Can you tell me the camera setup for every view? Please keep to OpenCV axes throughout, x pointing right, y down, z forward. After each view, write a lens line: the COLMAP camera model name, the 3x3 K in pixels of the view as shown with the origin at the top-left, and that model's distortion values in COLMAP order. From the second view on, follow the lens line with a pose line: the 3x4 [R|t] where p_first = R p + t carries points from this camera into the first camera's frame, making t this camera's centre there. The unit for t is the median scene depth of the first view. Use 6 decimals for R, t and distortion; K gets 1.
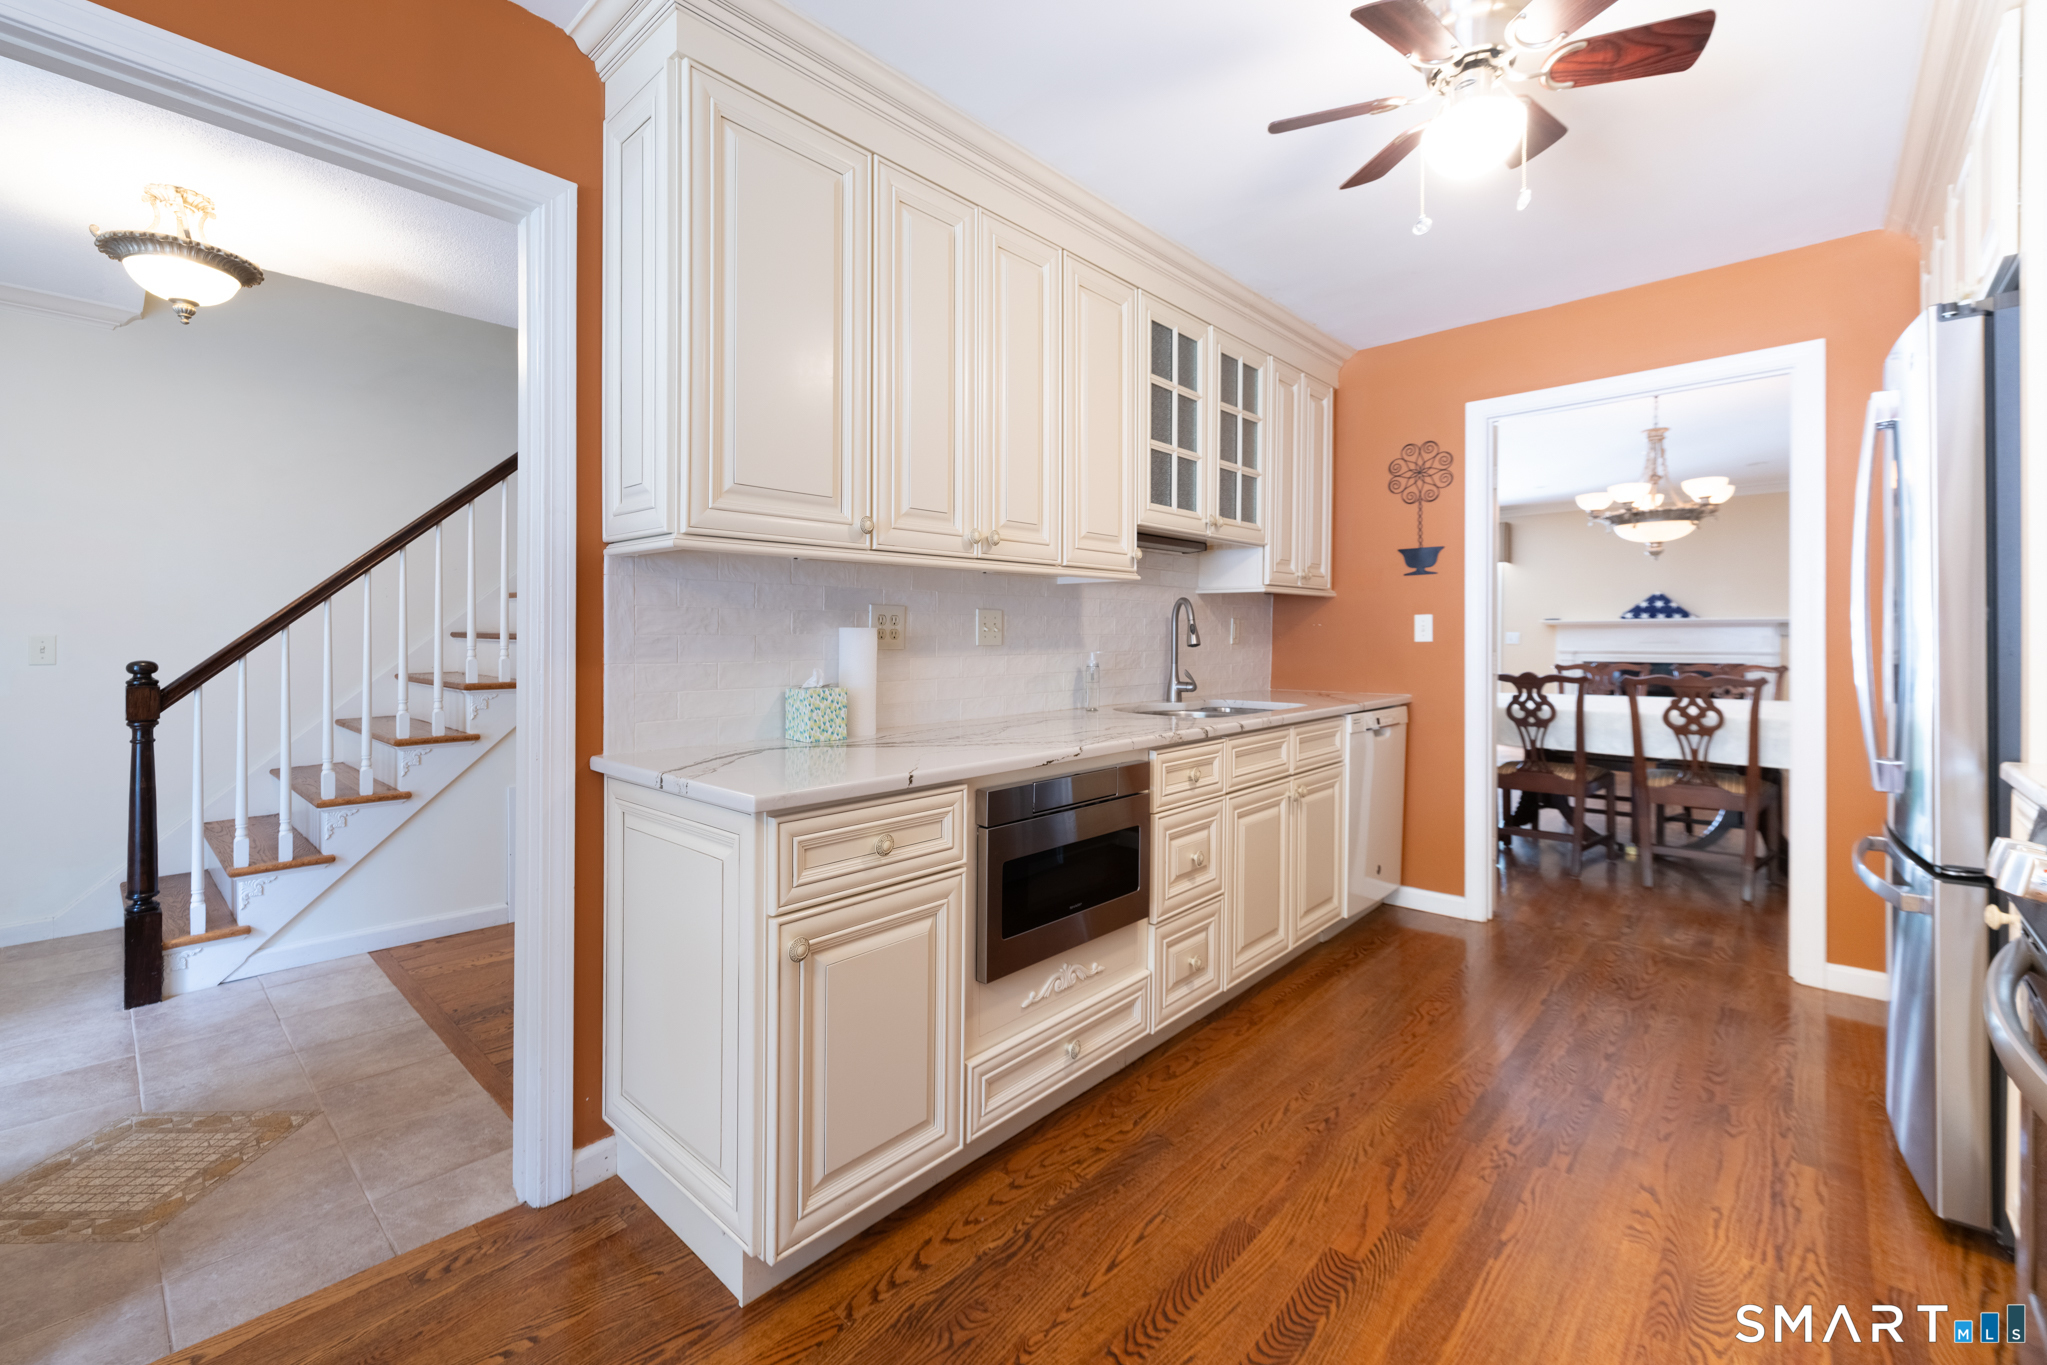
lens RADIAL K [[850.4, 0, 991.1], [0, 850.4, 644.5], [0, 0, 1]] dist [-0.002112, 0.000220]
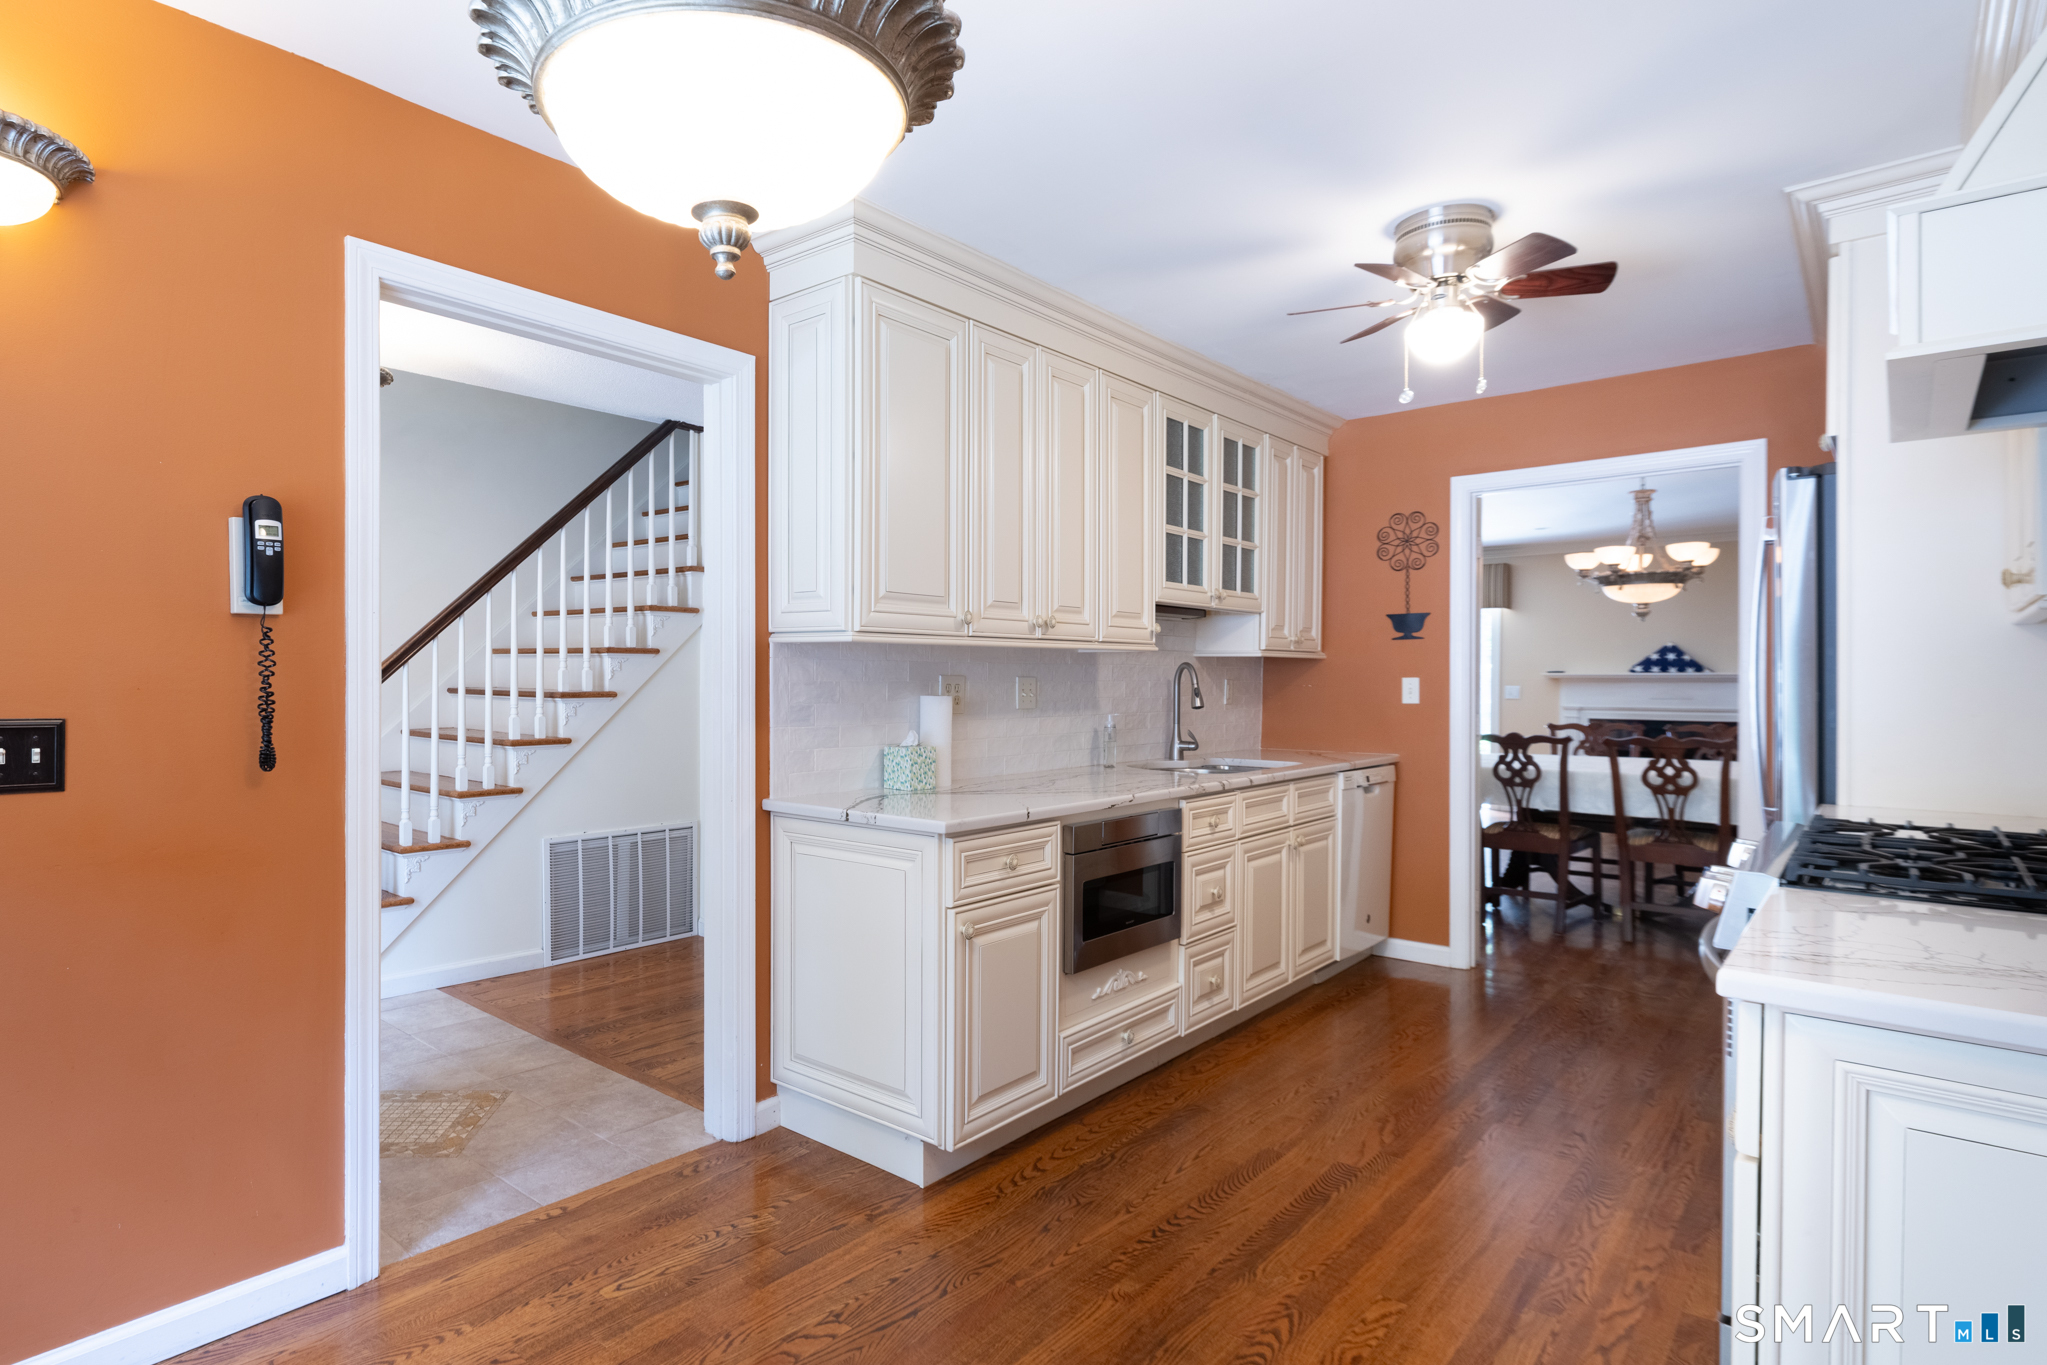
lens RADIAL K [[1074.4, 0, 879.4], [0, 1074.4, 680.3], [0, 0, 1]] dist [0.000739, 0.000246]
pose [[0.999961, 0.004842, 0.007421, -0.191037], [-0.004780, 0.999954, -0.008355, -0.022162], [-0.007461, 0.008319, 0.999938, -0.391964]]
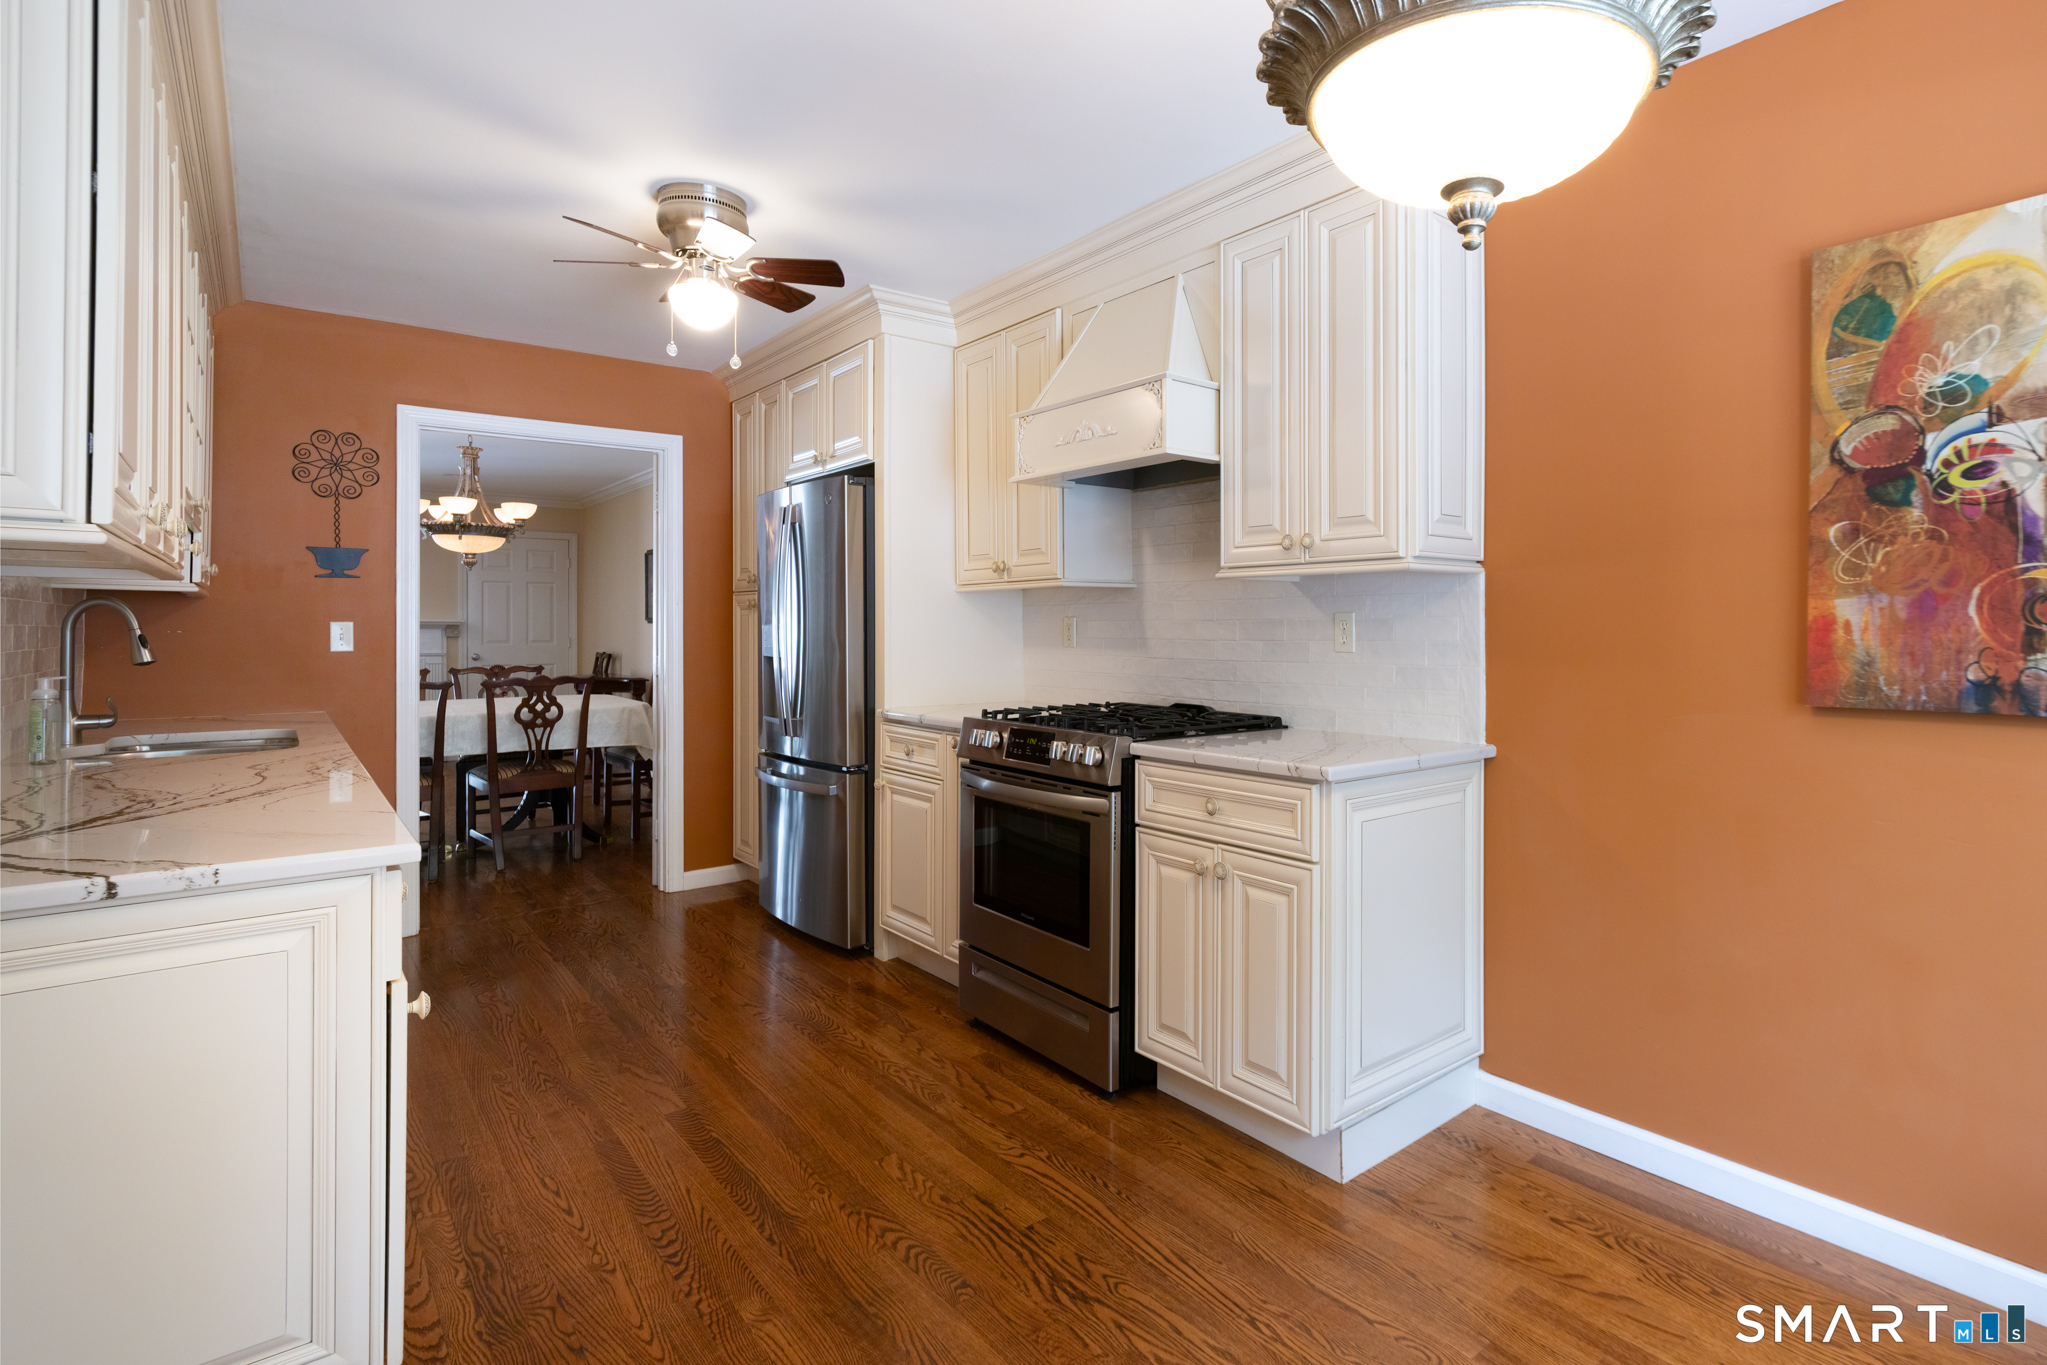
lens RADIAL K [[1022.8, 0, 1147.0], [0, 1022.8, 618.6], [0, 0, 1]] dist [0.001518, 0.000420]
pose [[0.096634, 0.013651, 0.995226, -0.617806], [0.008206, 0.999861, -0.014511, -0.019520], [-0.995286, 0.009569, 0.096508, 0.047271]]
